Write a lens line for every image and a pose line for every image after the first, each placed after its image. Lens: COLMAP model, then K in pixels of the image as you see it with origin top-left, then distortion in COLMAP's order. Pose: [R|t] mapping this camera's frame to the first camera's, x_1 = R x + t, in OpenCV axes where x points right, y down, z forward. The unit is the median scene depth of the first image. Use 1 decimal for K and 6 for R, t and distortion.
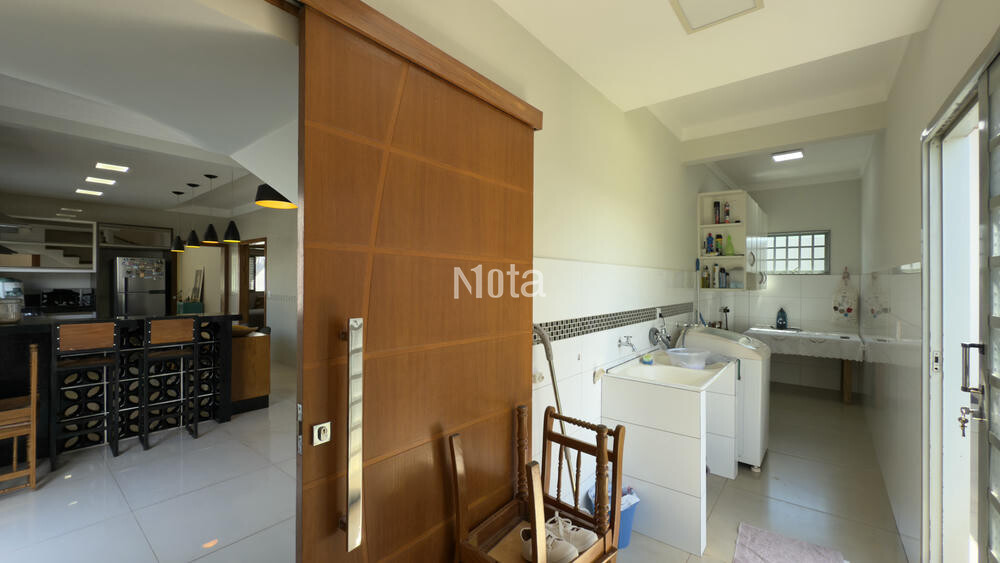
lens RADIAL K [[396.5, 0, 500.6], [0, 396.5, 279.0], [0, 0, 1]] dist [0.002551, 0.000050]
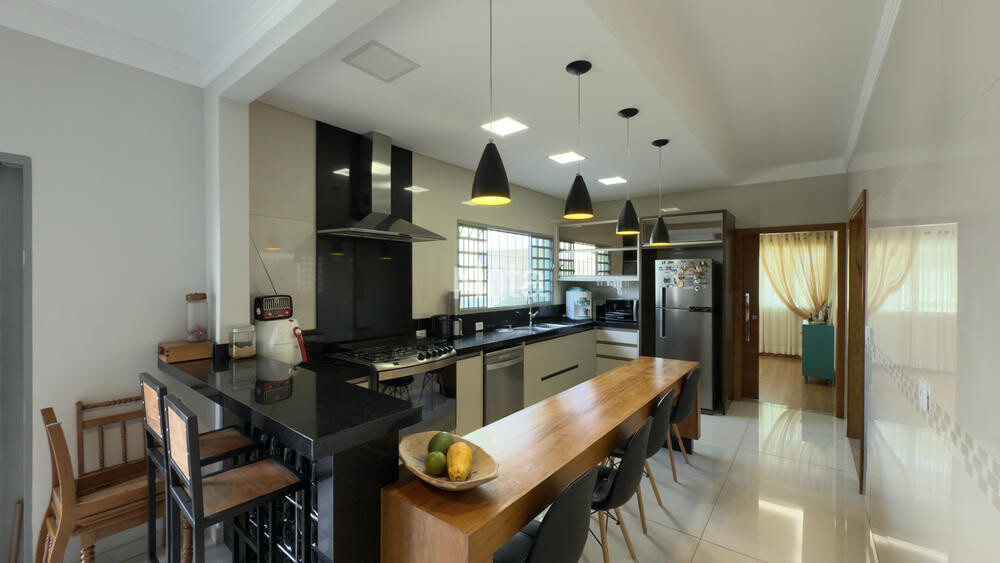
lens RADIAL K [[396.5, 0, 499.9], [0, 396.5, 278.9], [0, 0, 1]] dist [0.002551, 0.000050]
pose [[0.005720, -0.003786, -0.999976, -0.214769], [0.001188, 0.999992, -0.003779, -0.016981], [0.999983, -0.001166, 0.005724, 0.693035]]
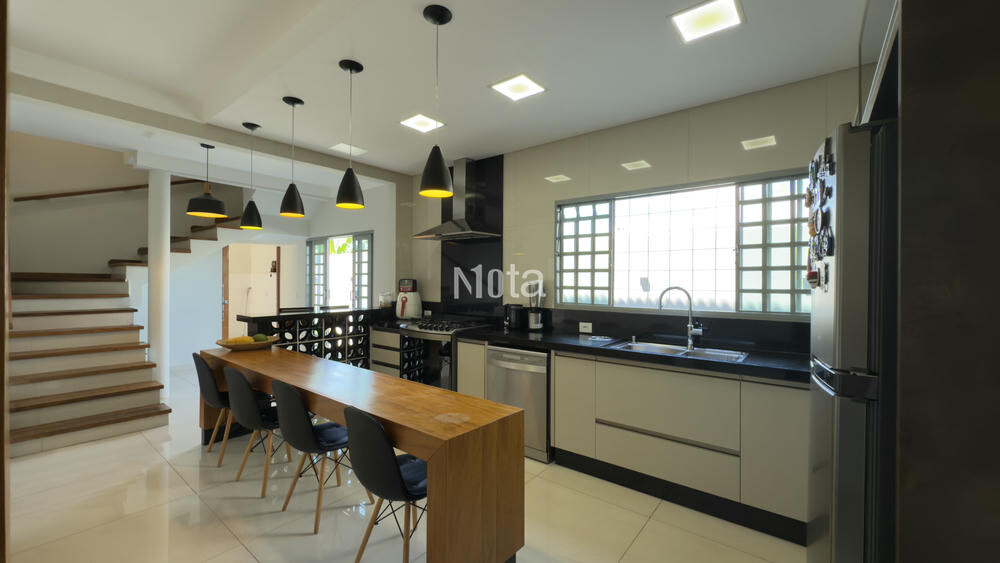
lens RADIAL K [[396.5, 0, 500.4], [0, 396.5, 283.7], [0, 0, 1]] dist [0.002551, 0.000050]
pose [[-0.999952, -0.007040, -0.006817, -0.959702], [-0.007118, 0.999908, 0.011564, 0.000930], [0.006735, 0.011612, -0.999910, 1.363924]]
